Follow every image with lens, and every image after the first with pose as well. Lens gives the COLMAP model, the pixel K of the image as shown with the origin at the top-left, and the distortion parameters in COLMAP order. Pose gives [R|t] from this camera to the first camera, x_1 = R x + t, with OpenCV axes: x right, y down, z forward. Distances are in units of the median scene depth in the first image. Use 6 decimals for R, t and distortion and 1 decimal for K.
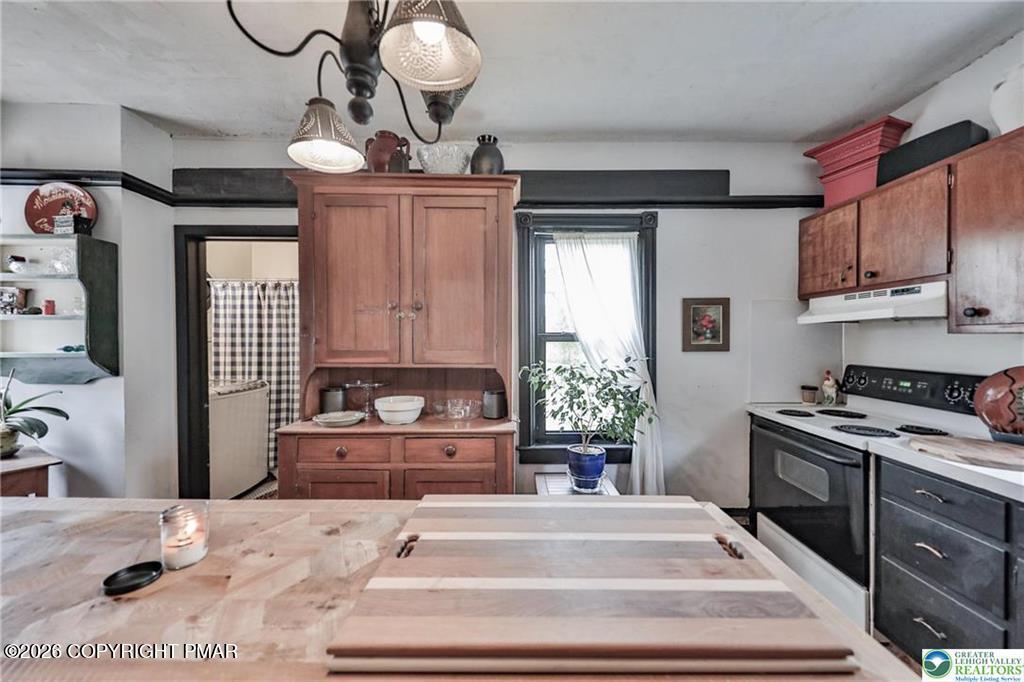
lens RADIAL K [[358.4, 0, 512.0], [0, 358.4, 341.0], [0, 0, 1]] dist [0.007247, 0.000011]
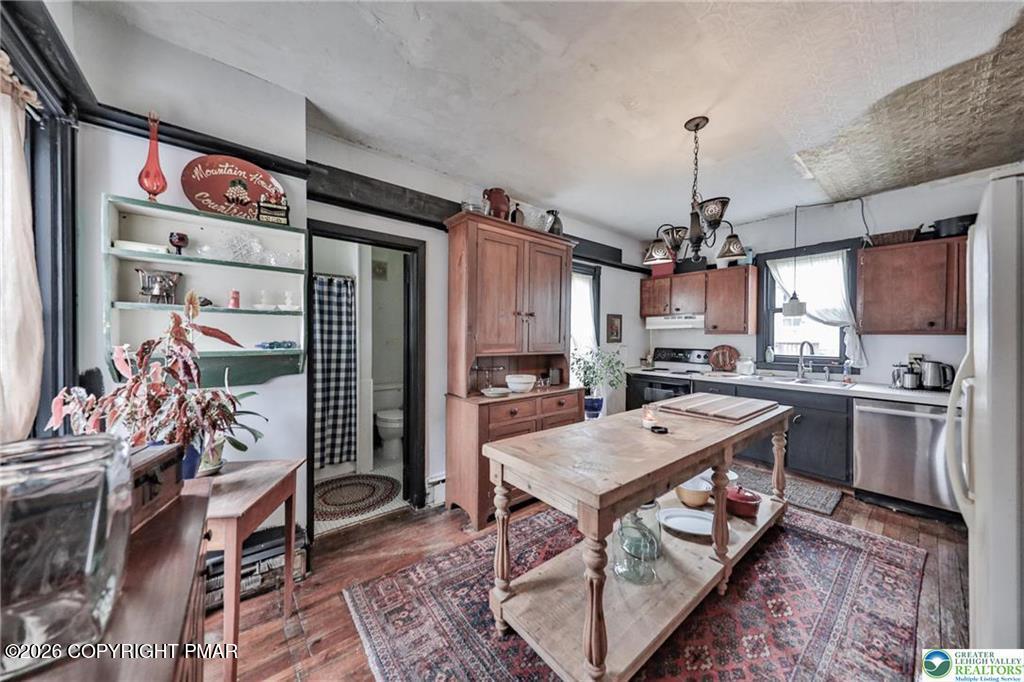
lens RADIAL K [[336.7, 0, 512.0], [0, 336.7, 341.0], [0, 0, 1]] dist [0.000081, 0.000000]
pose [[0.778364, -0.008086, 0.627761, -1.156367], [0.005508, 0.999967, 0.006051, 0.007193], [-0.627789, -0.001252, 0.778383, -0.057831]]
